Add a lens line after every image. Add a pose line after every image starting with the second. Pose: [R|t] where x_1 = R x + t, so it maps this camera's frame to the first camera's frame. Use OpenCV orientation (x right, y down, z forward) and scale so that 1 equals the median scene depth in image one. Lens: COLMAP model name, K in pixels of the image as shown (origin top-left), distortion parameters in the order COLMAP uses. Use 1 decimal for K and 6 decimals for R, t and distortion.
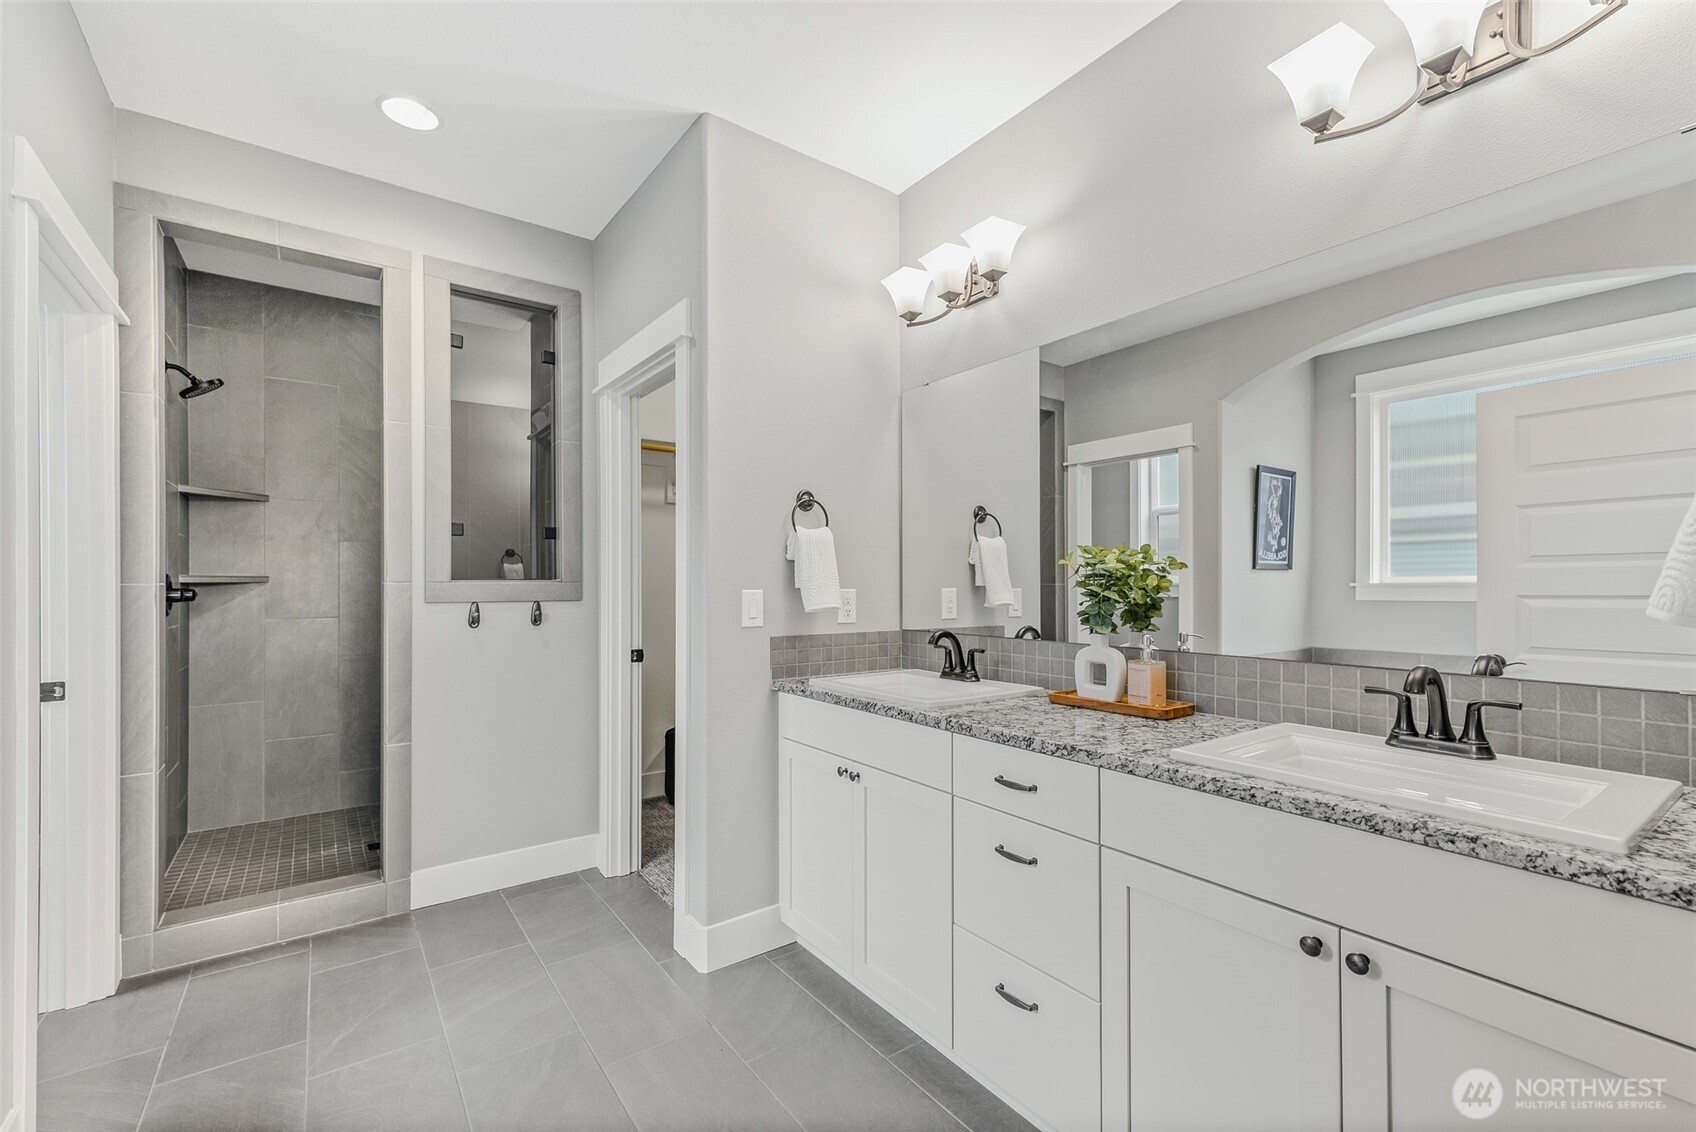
lens RADIAL K [[730.5, 0, 855.9], [0, 730.5, 570.9], [0, 0, 1]] dist [0.000818, -0.000098]
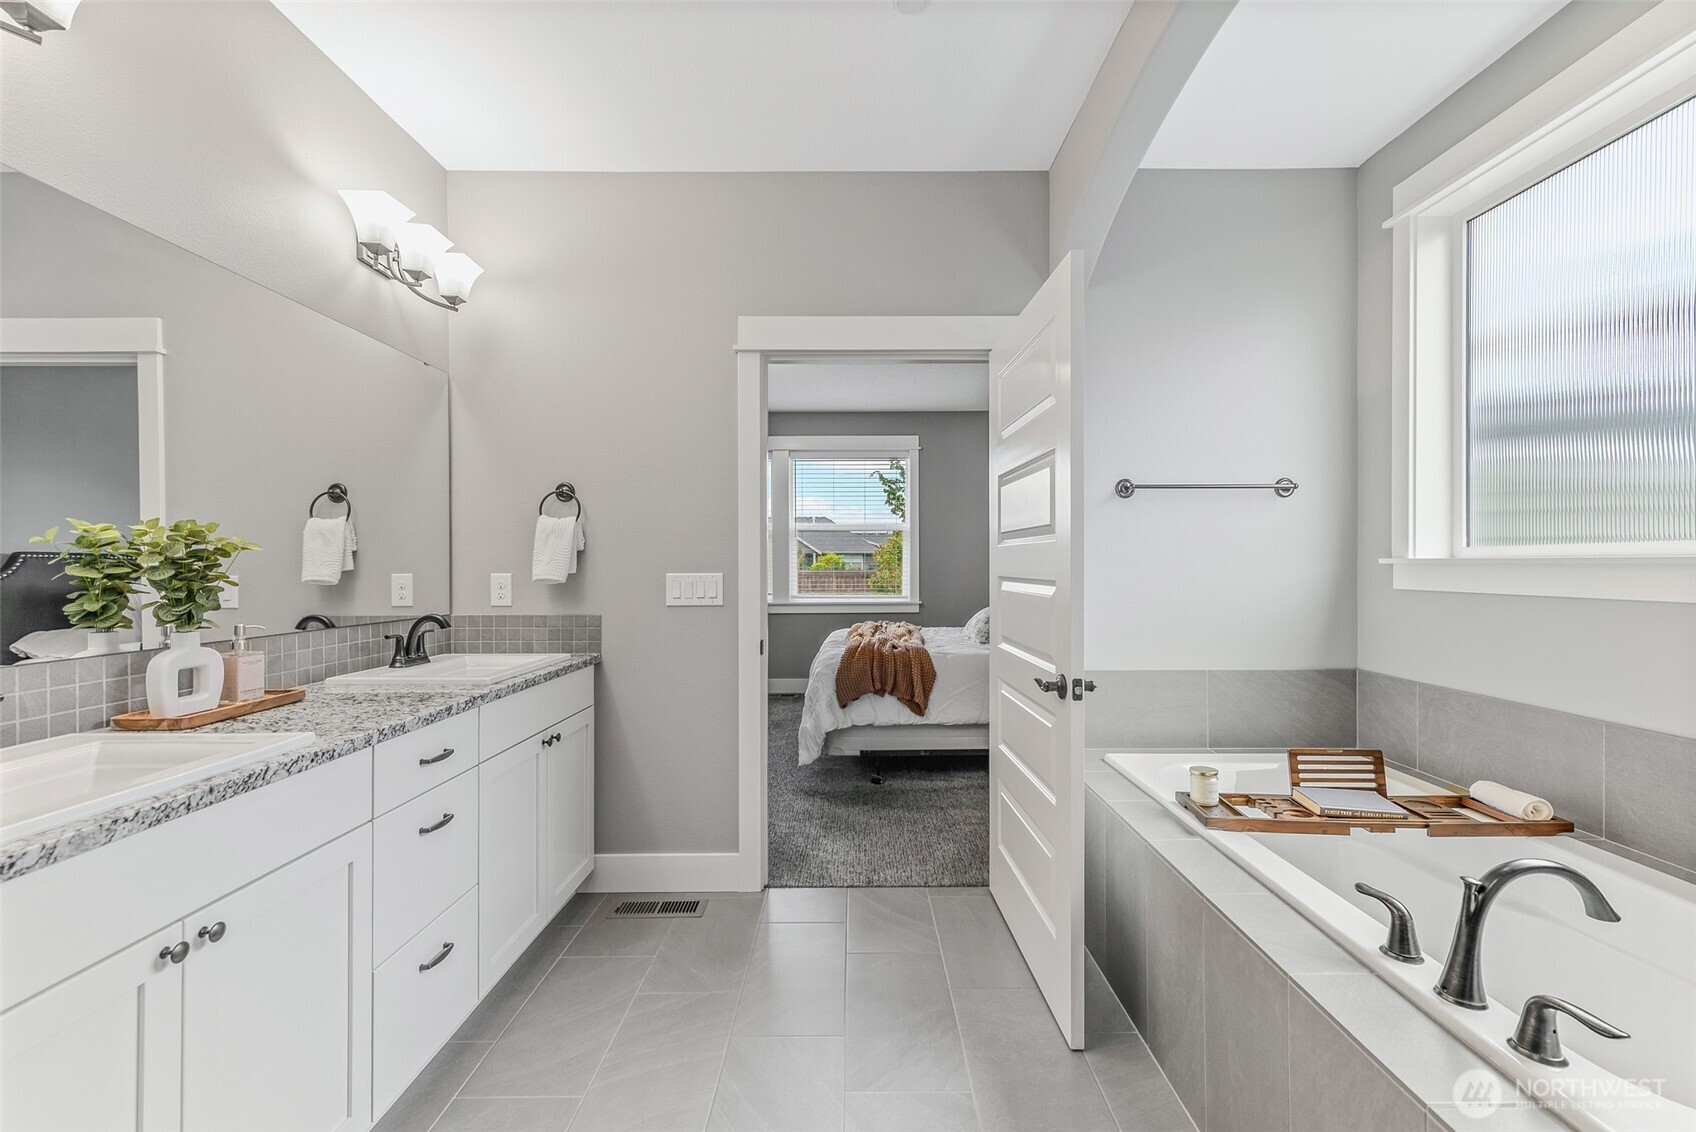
lens RADIAL K [[730.5, 0, 855.9], [0, 730.5, 570.9], [0, 0, 1]] dist [0.000818, -0.000098]
pose [[-0.808701, -0.000644, 0.588219, -0.805118], [-0.006132, 0.999954, -0.007336, 0.023787], [-0.588187, -0.009539, -0.808668, 1.349060]]
